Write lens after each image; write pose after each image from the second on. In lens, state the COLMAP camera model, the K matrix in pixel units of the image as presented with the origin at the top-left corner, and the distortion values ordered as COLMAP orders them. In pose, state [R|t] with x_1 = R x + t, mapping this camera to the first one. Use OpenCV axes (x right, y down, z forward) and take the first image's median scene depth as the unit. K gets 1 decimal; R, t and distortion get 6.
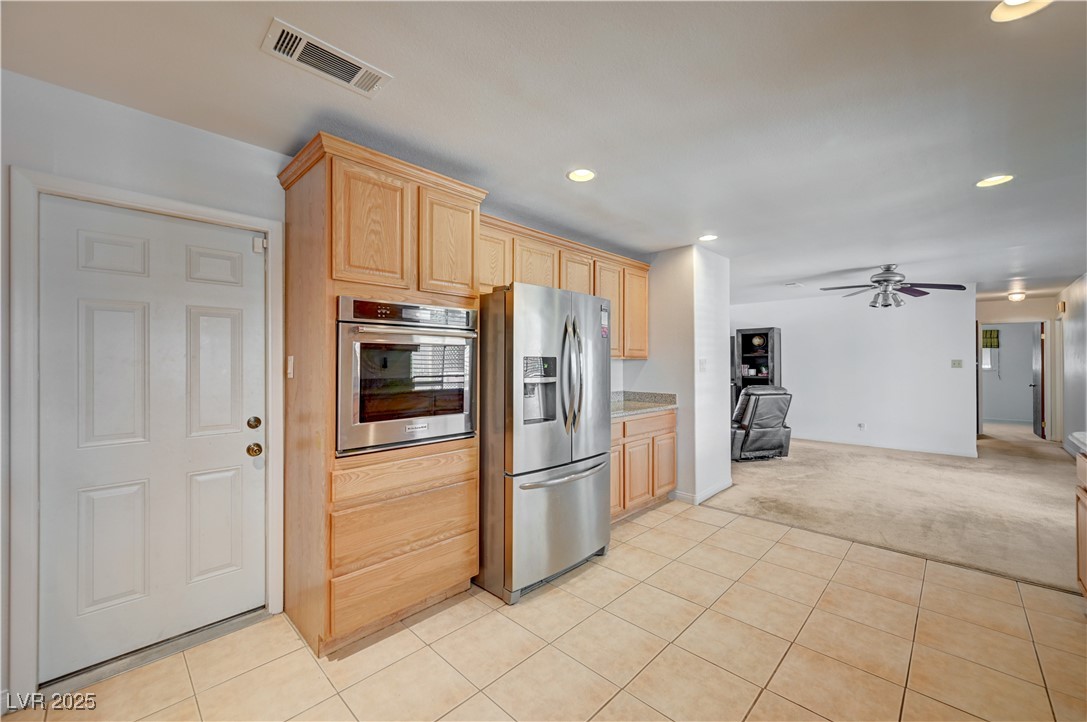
lens RADIAL K [[432.2, 0, 541.2], [0, 432.2, 360.4], [0, 0, 1]] dist [0.003496, 0.003162]
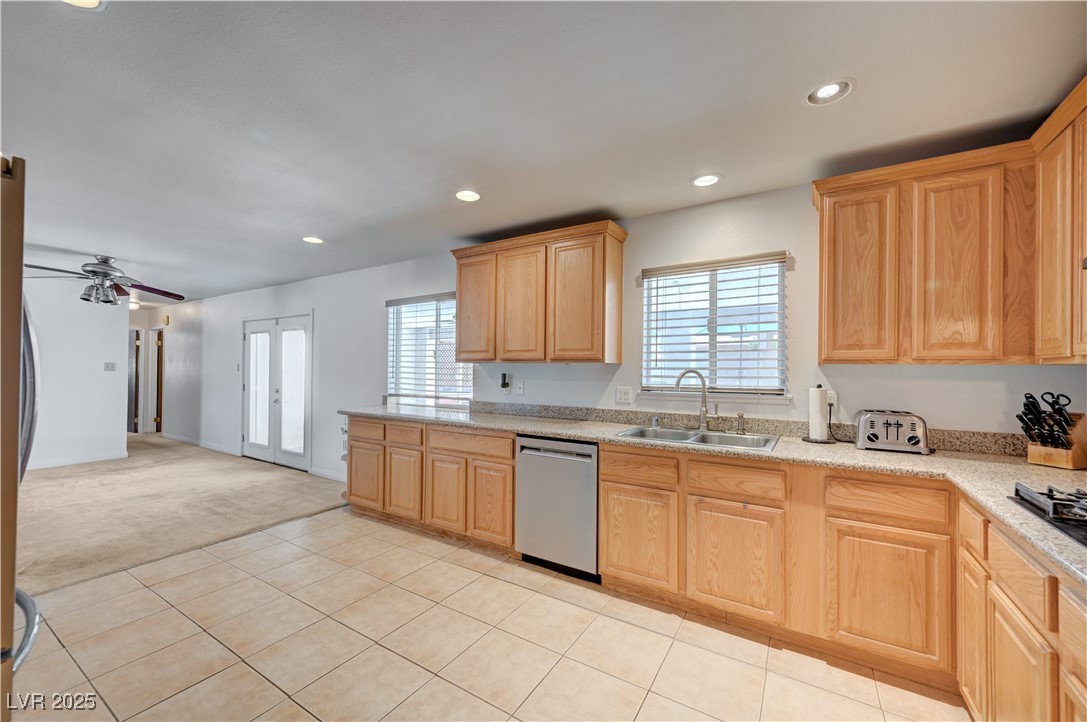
lens RADIAL K [[432.2, 0, 544.8], [0, 432.2, 366.8], [0, 0, 1]] dist [0.003496, 0.003162]
pose [[-0.210536, 0.004924, 0.977574, -0.372647], [-0.013621, 0.999875, -0.007970, 0.003707], [-0.977491, -0.014994, -0.210443, 0.409531]]
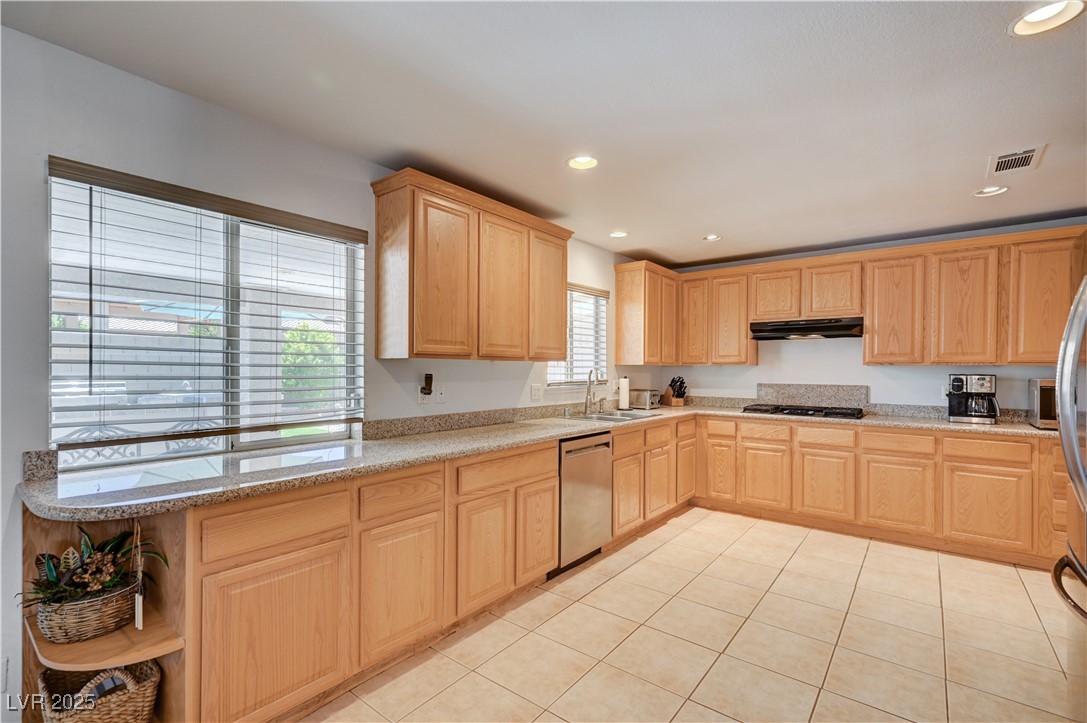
lens RADIAL K [[488.1, 0, 548.0], [0, 488.1, 370.9], [0, 0, 1]] dist [-0.002232, 0.003330]
pose [[-0.993387, -0.005456, -0.114688, 0.565915], [-0.005567, 0.999984, 0.000647, 0.006198], [0.114682, 0.001281, -0.993401, 1.123108]]
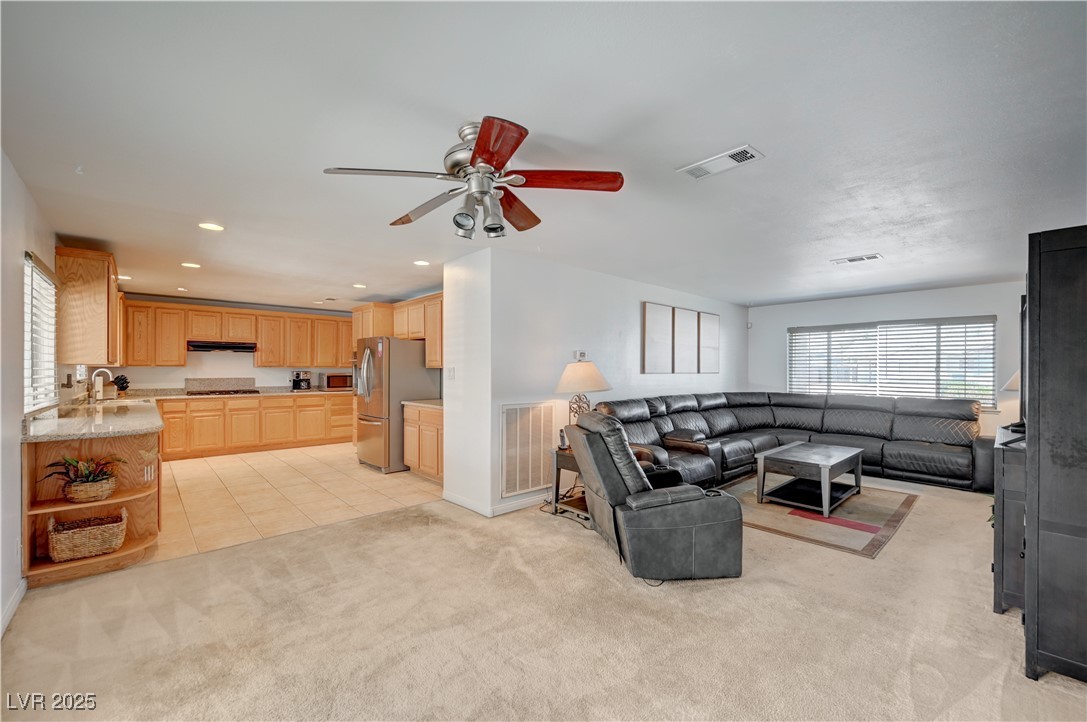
lens RADIAL K [[432.2, 0, 532.1], [0, 432.2, 371.1], [0, 0, 1]] dist [0.003496, 0.003162]
pose [[-0.065604, 0.002060, -0.997844, 1.661538], [0.001806, 0.999996, 0.001946, 0.005522], [0.997844, -0.001674, -0.065607, 1.493758]]
